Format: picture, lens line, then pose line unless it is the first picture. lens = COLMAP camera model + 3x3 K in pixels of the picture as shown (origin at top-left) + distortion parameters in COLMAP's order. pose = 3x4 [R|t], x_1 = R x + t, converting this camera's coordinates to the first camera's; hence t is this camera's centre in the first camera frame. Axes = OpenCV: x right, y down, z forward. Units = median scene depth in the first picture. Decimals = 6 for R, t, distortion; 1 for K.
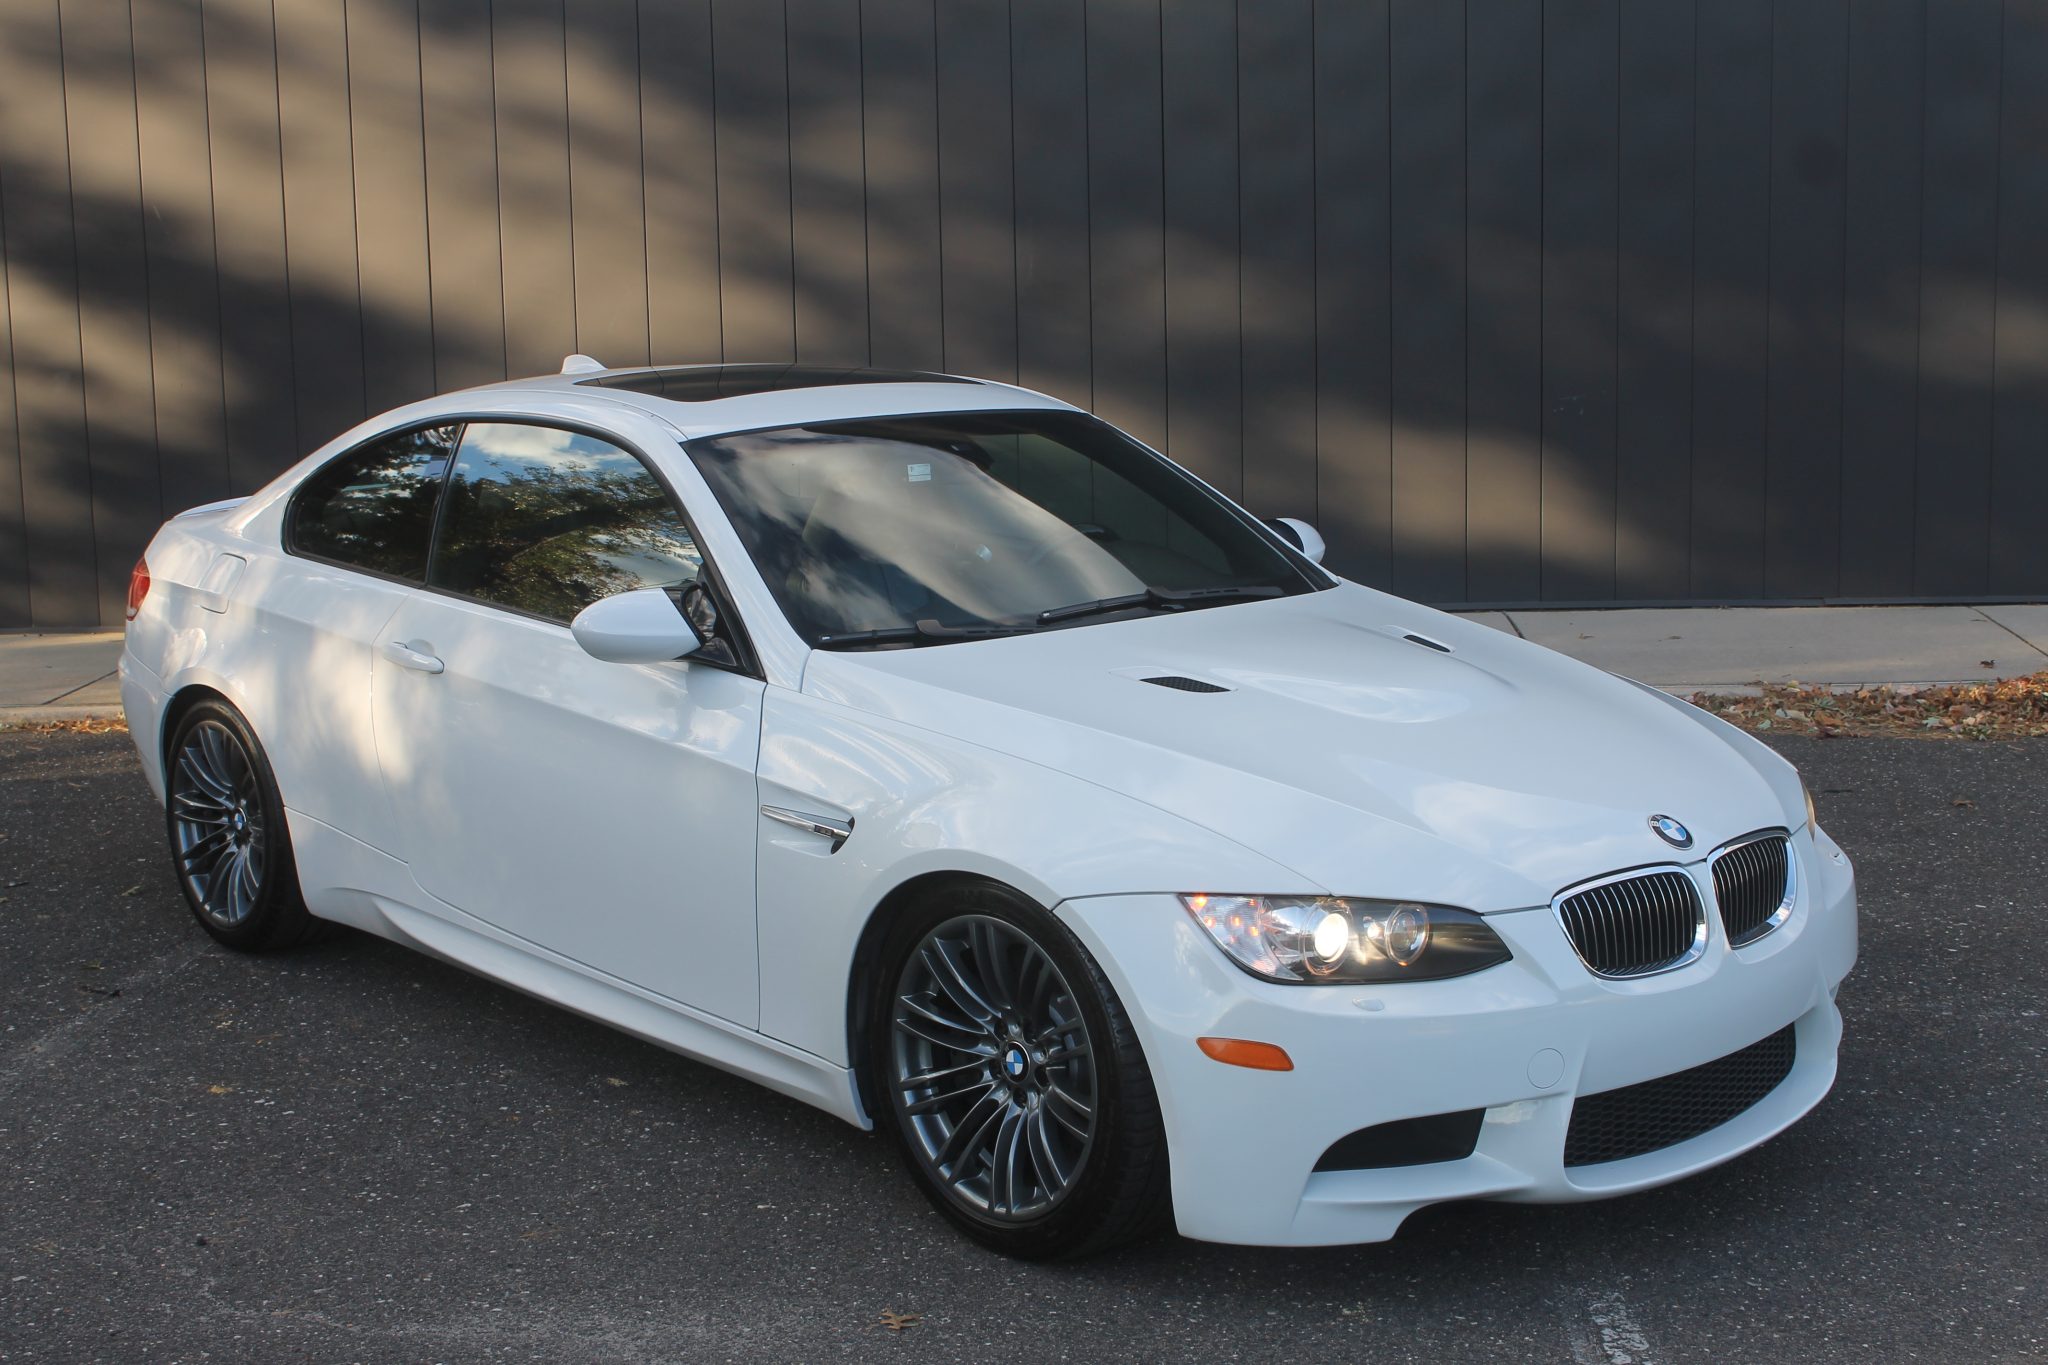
lens RADIAL K [[2578.6, 0, 1043.8], [0, 2578.6, 675.4], [0, 0, 1]] dist [-0.034618, 0.000000]
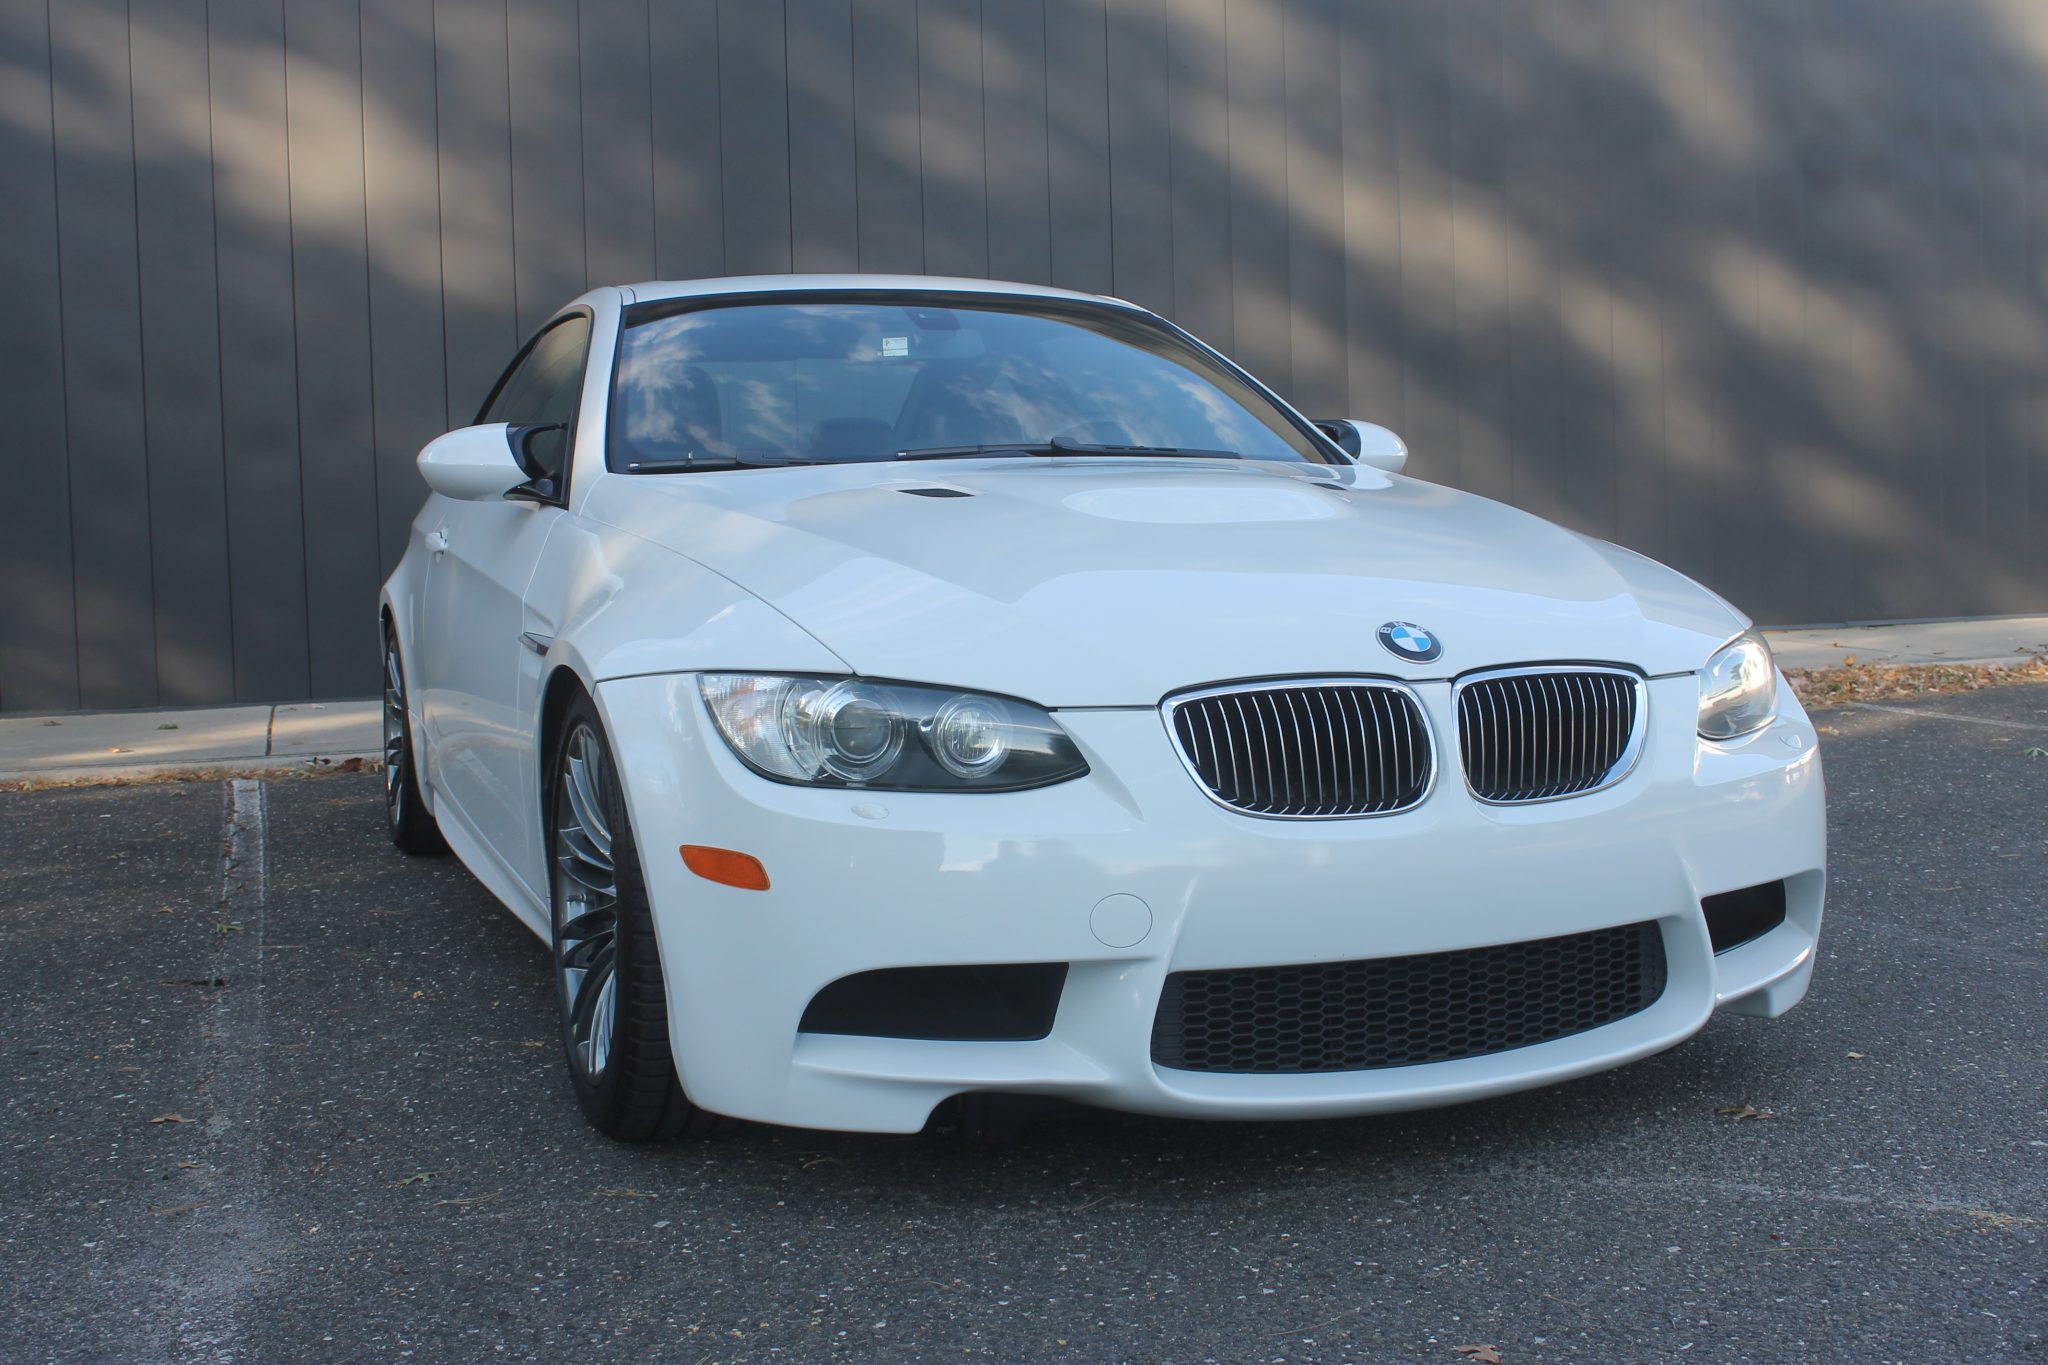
lens RADIAL K [[2101.1, 0, 1015.1], [0, 2101.1, 687.5], [0, 0, 1]] dist [-0.029136, 0.000000]
pose [[0.930635, 0.023197, -0.365213, 0.354910], [-0.046526, 0.997390, -0.055206, 0.111010], [0.362980, 0.068369, 0.929285, 0.388738]]
